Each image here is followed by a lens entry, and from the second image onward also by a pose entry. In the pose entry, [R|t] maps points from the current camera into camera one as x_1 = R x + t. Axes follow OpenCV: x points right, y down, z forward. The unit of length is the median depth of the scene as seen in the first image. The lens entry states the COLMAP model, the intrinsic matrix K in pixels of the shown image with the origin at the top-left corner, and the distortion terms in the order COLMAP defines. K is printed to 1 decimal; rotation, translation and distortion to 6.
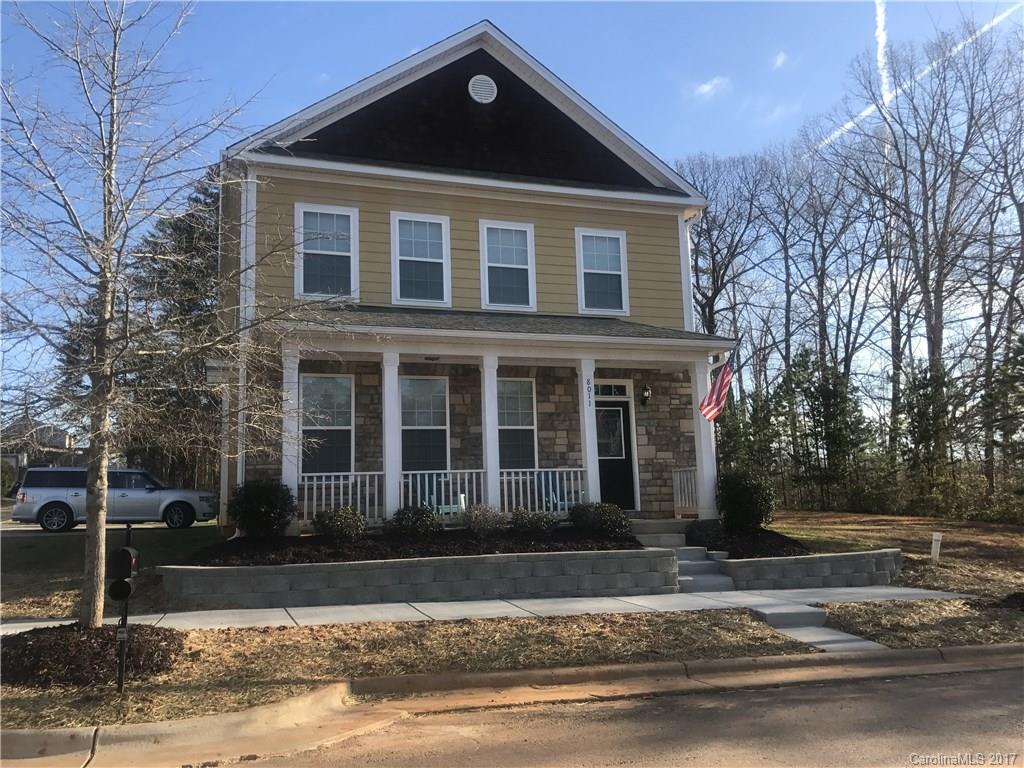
lens RADIAL K [[848.6, 0, 509.0], [0, 848.6, 370.0], [0, 0, 1]] dist [0.029309, -0.006735]
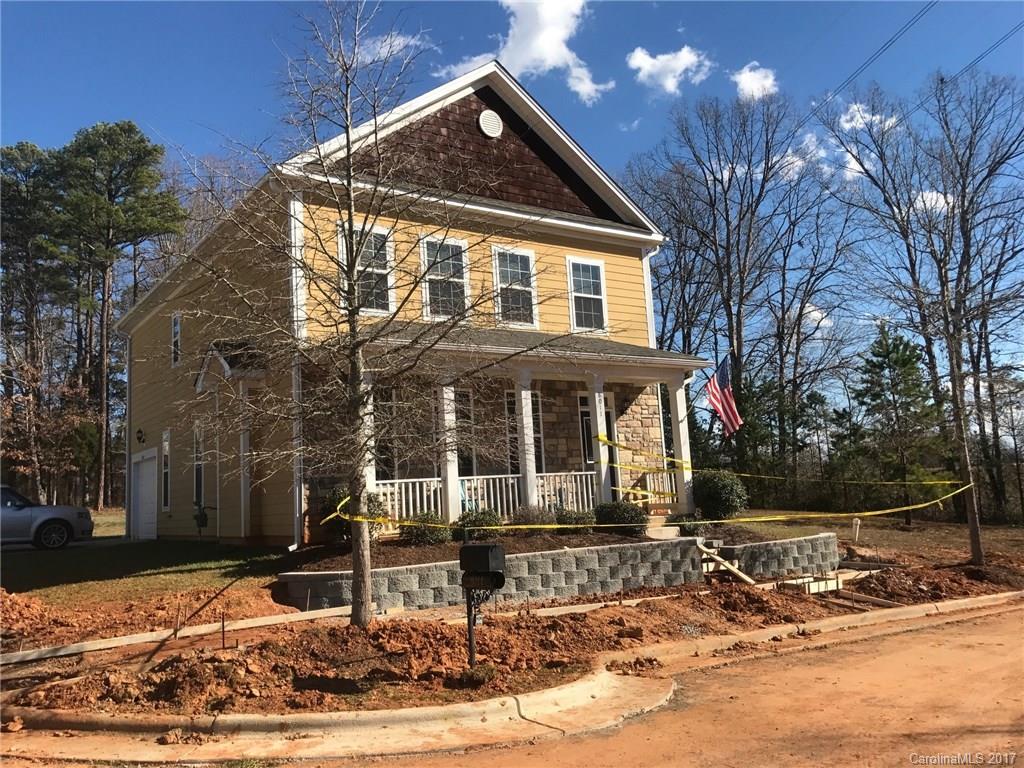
lens RADIAL K [[848.6, 0, 509.0], [0, 848.6, 370.0], [0, 0, 1]] dist [0.029309, -0.006735]
pose [[0.956282, 0.013331, 0.292143, -0.319766], [-0.011324, 0.999899, -0.008559, -0.007122], [-0.292227, 0.004876, 0.956336, -0.041405]]
